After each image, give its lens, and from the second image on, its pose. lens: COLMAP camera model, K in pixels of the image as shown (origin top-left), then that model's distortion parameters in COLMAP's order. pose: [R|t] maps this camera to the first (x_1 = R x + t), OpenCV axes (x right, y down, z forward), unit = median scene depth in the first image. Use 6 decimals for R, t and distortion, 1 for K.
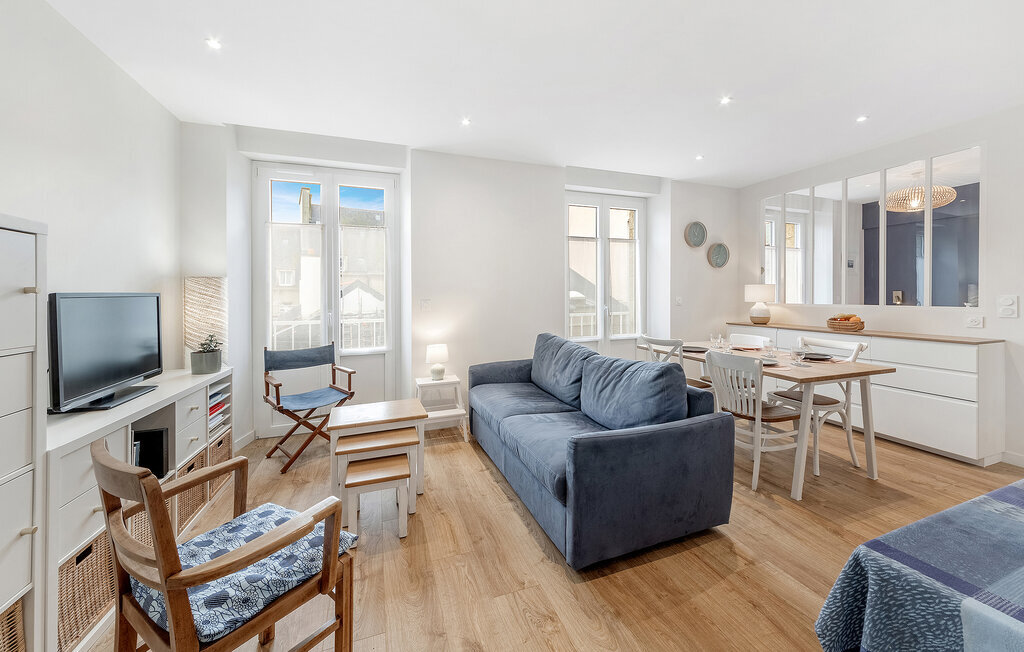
lens RADIAL K [[371.6, 0, 518.2], [0, 371.6, 294.6], [0, 0, 1]] dist [-0.006304, 0.002987]
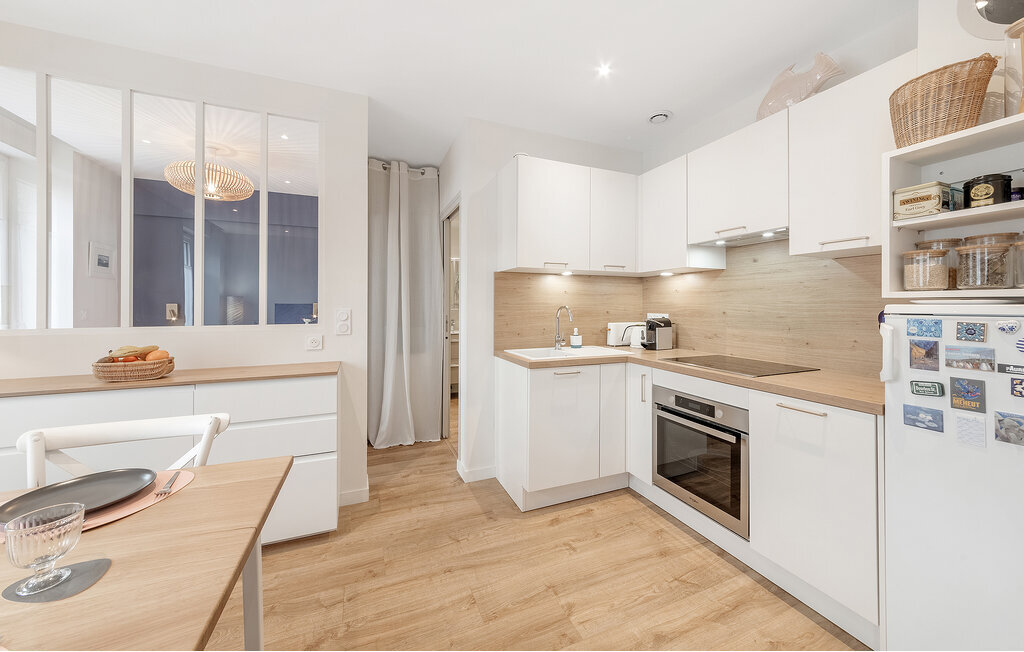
lens RADIAL K [[371.6, 0, 513.5], [0, 371.6, 303.3], [0, 0, 1]] dist [-0.006304, 0.002987]
pose [[-0.044939, 0.009830, 0.998941, 0.422588], [0.002915, 0.999949, -0.009709, -0.001018], [-0.998985, 0.002476, -0.044965, 0.607616]]
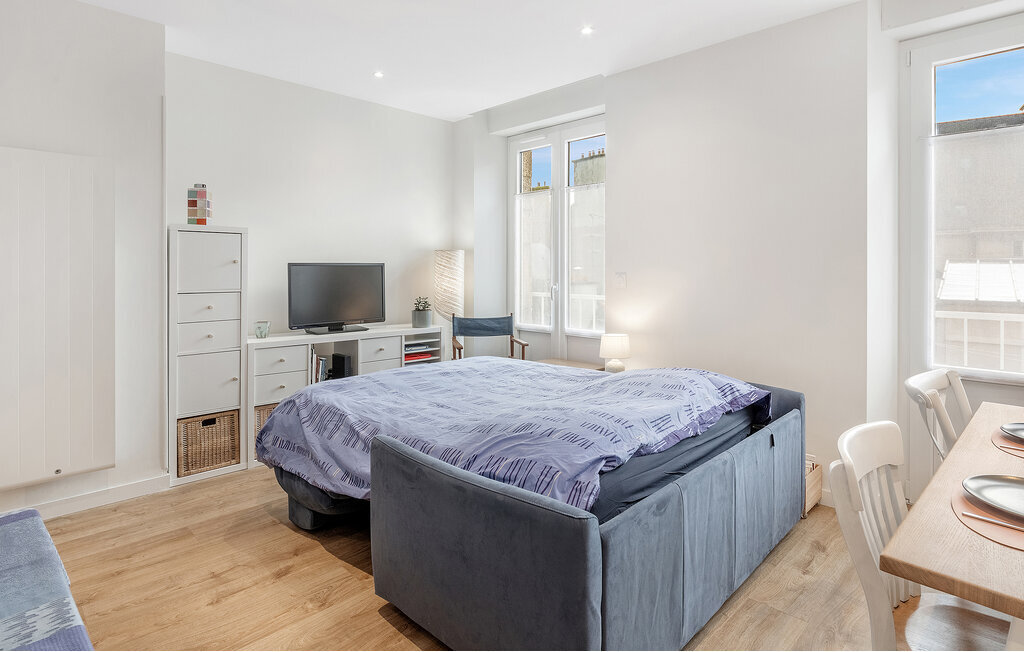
lens RADIAL K [[542.4, 0, 520.2], [0, 542.4, 268.4], [0, 0, 1]] dist [-0.004631, 0.004469]
pose [[0.429626, 0.007072, -0.902979, 0.761681], [-0.006508, 0.999968, 0.004735, 0.001406], [0.902983, 0.003842, 0.429658, 0.418798]]
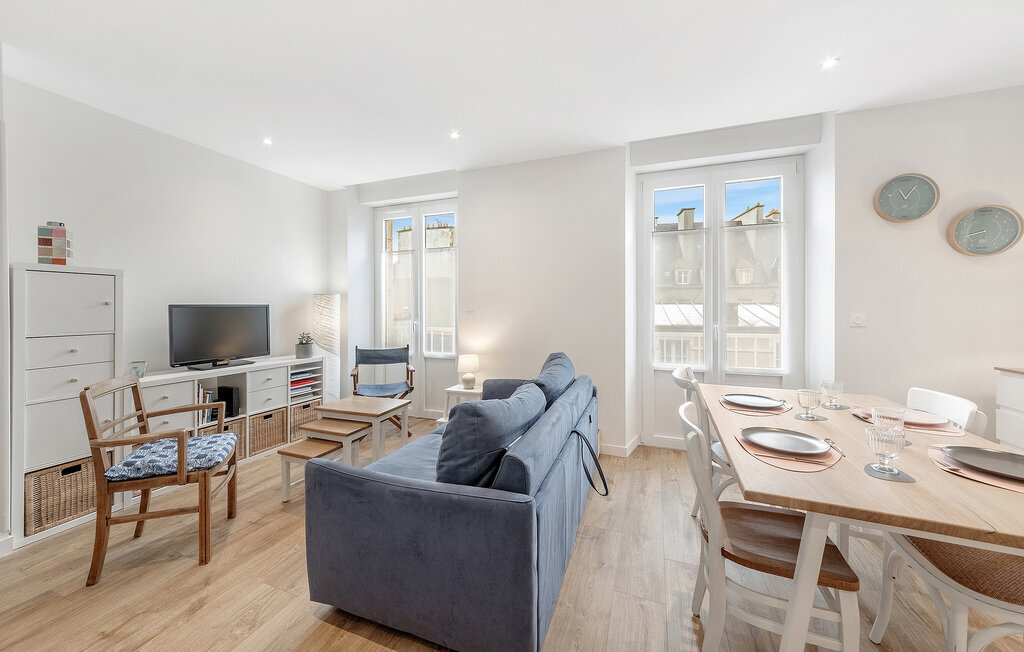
lens RADIAL K [[371.6, 0, 513.9], [0, 371.6, 307.1], [0, 0, 1]] dist [-0.006304, 0.002987]
pose [[0.754729, 0.004376, -0.656022, 0.628961], [-0.004798, 0.999988, 0.001149, -0.000823], [0.656019, 0.002280, 0.754741, 0.343284]]
